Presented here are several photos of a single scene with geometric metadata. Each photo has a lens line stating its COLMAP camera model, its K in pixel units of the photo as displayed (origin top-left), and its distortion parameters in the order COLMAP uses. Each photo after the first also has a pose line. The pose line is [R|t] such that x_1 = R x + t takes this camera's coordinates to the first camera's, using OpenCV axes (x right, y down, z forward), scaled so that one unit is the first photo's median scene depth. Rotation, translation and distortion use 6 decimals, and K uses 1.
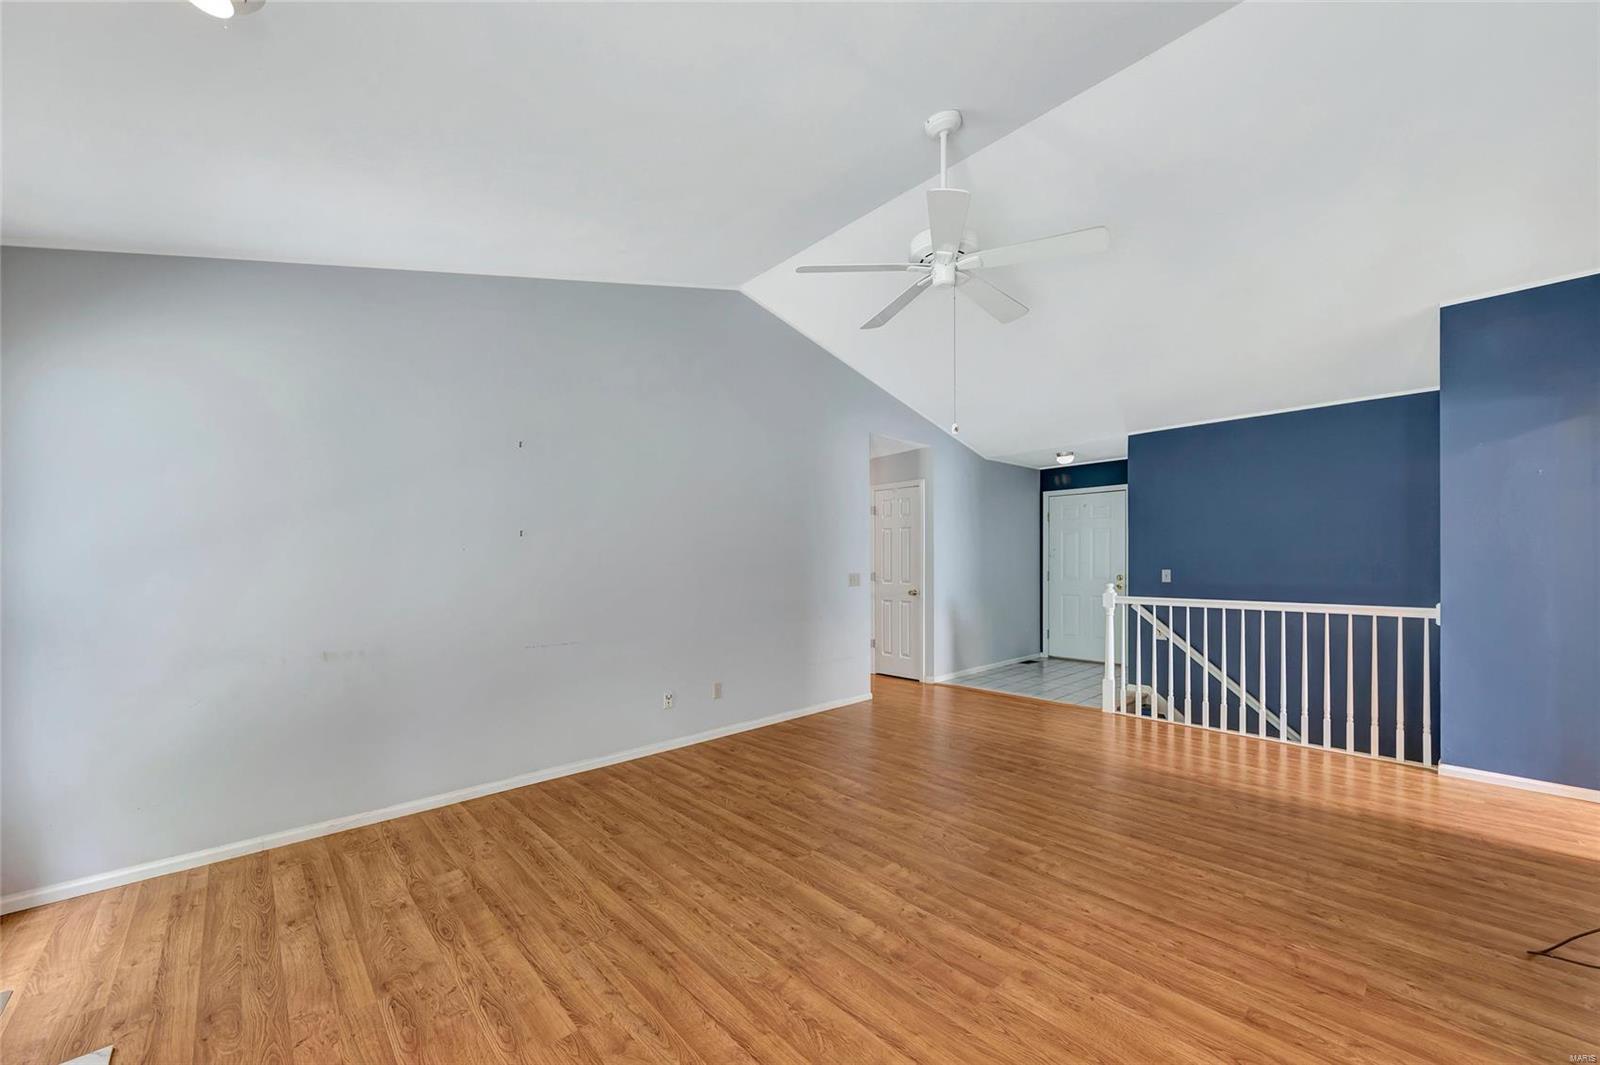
lens RADIAL K [[609.3, 0, 800.0], [0, 609.3, 532.5], [0, 0, 1]] dist [-0.001410, 0.000058]
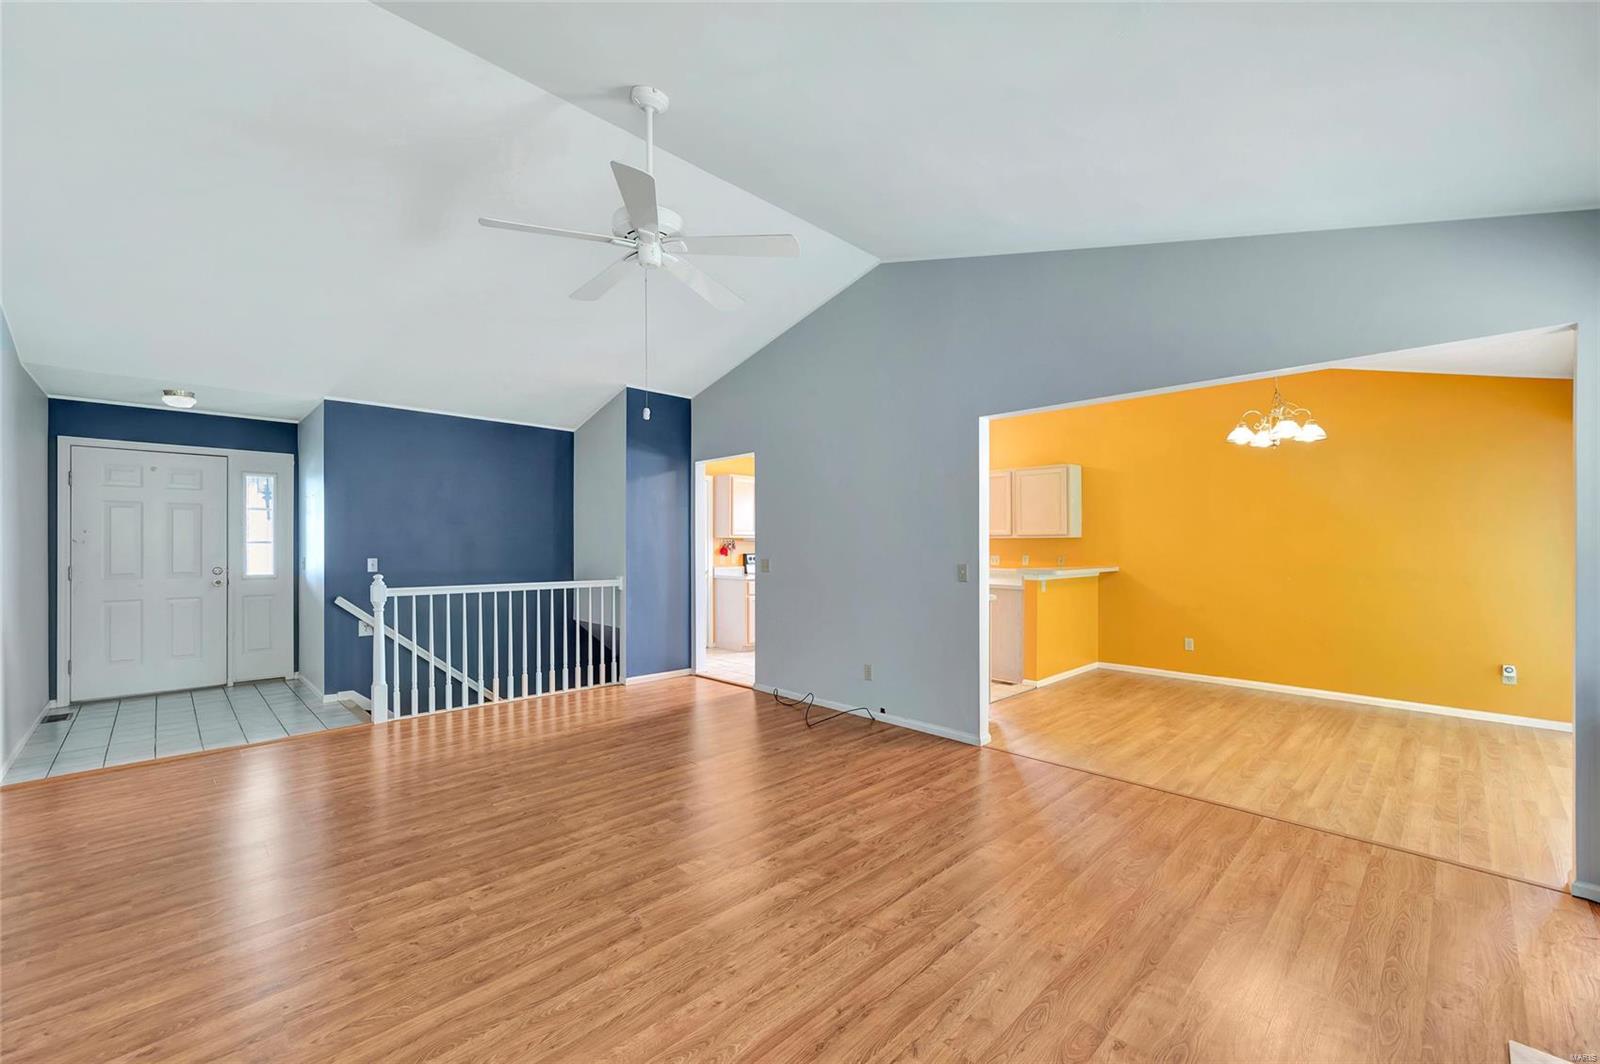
lens RADIAL K [[645.9, 0, 802.7], [0, 645.9, 537.7], [0, 0, 1]] dist [0.002222, 0.000232]
pose [[-0.037164, 0.015379, 0.999191, -0.639646], [-0.044066, 0.998884, -0.017013, 0.029055], [-0.998337, -0.044662, -0.036445, 0.637378]]
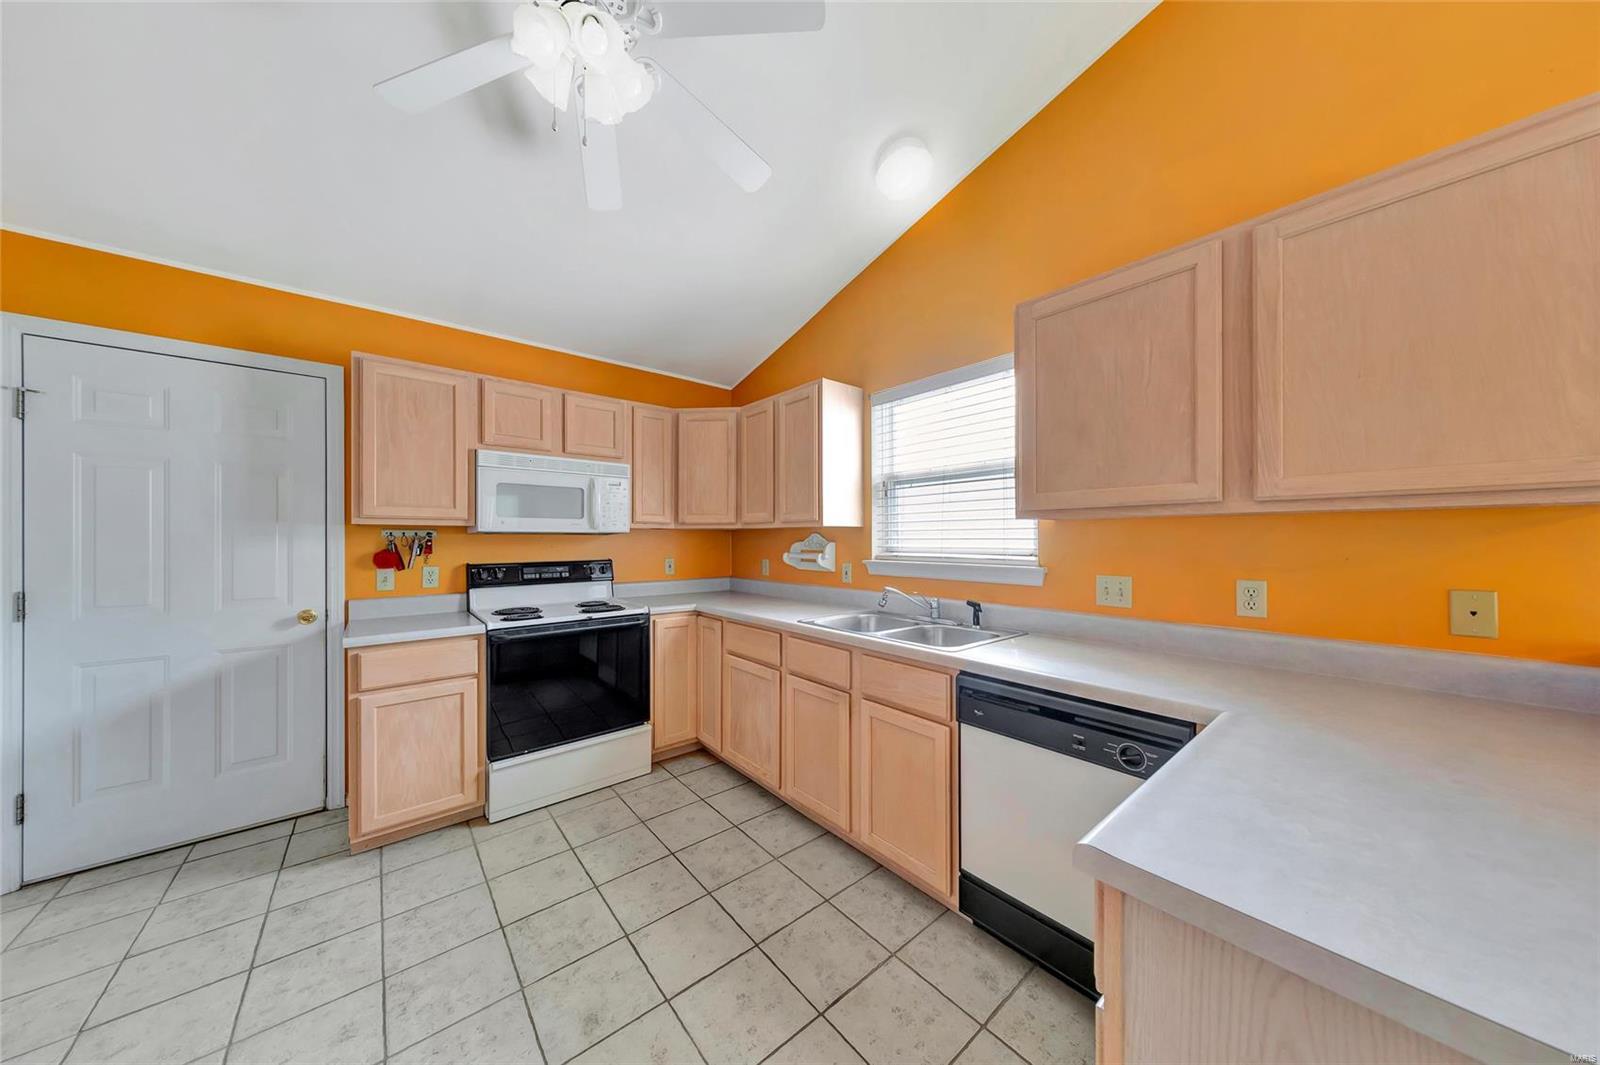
lens RADIAL K [[504.5, 0, 805.9], [0, 504.5, 540.4], [0, 0, 1]] dist [0.000242, 0.000042]
pose [[0.045745, 0.011789, 0.998884, 0.979854], [-0.045884, 0.998900, -0.009688, 0.003385], [-0.997899, -0.045389, 0.046236, 0.211854]]
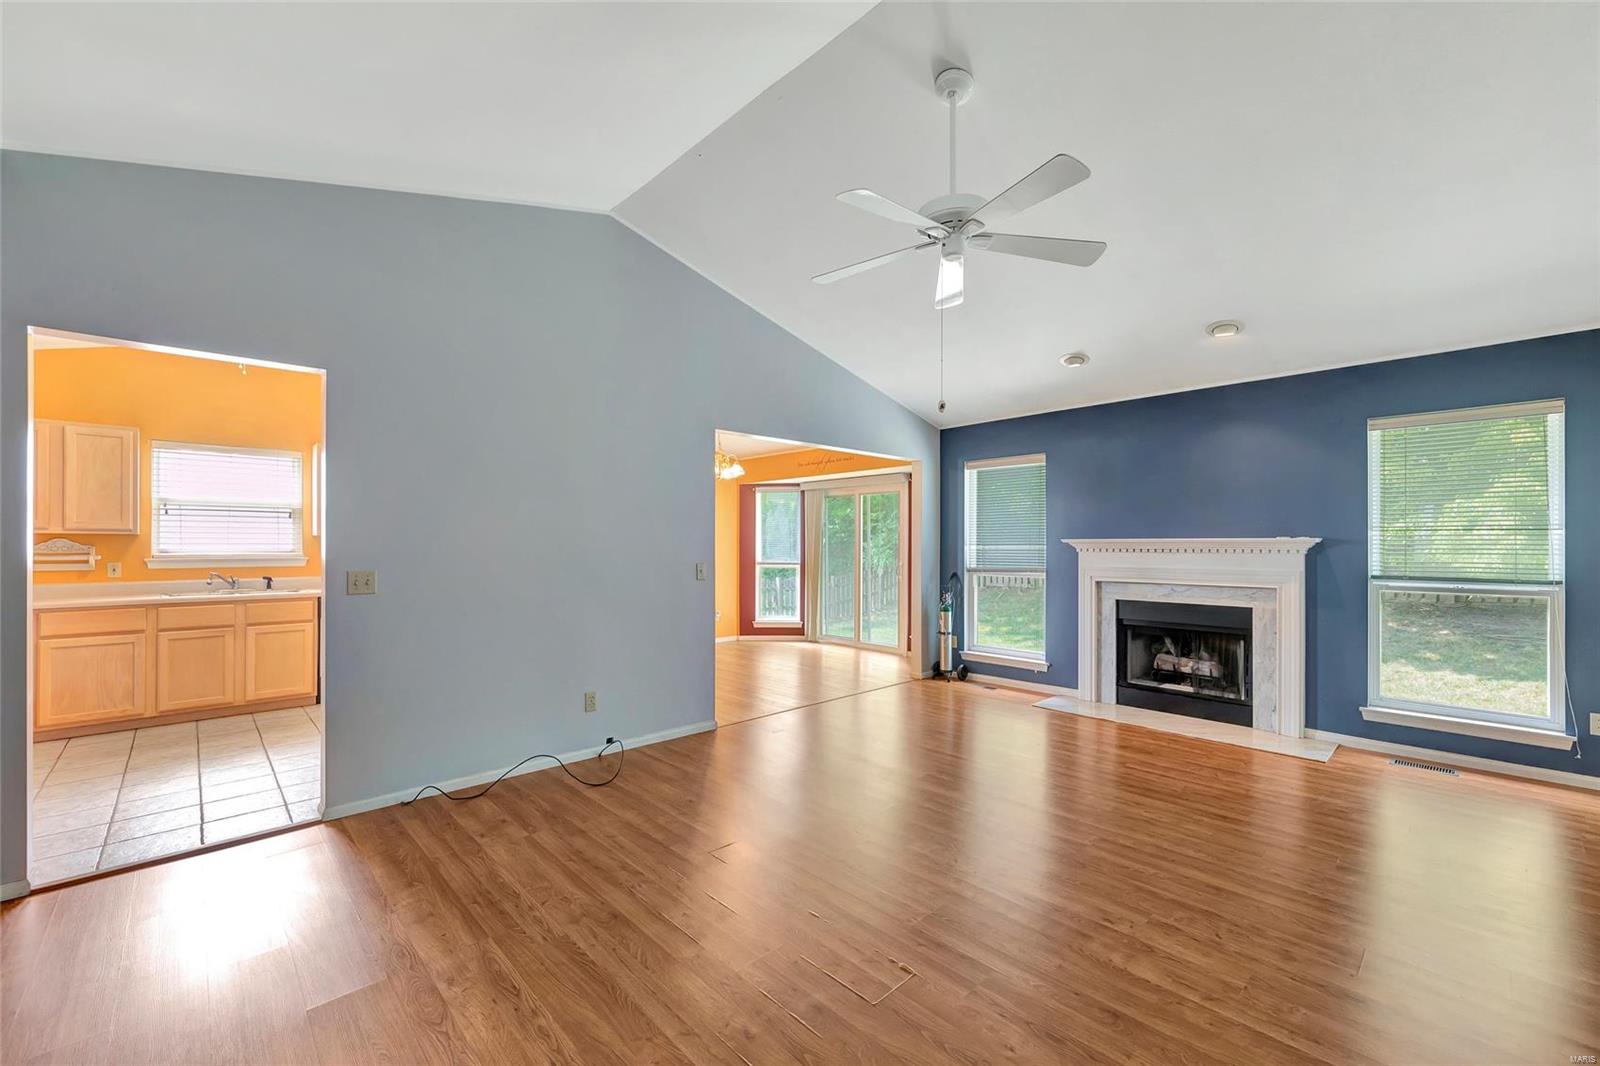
lens RADIAL K [[656.3, 0, 803.4], [0, 656.3, 539.8], [0, 0, 1]] dist [-0.000272, 0.000184]
pose [[-0.999806, 0.008171, -0.017903, 0.381565], [0.009029, 0.998788, -0.048374, 0.062283], [0.017486, -0.048526, -0.998669, 1.591292]]
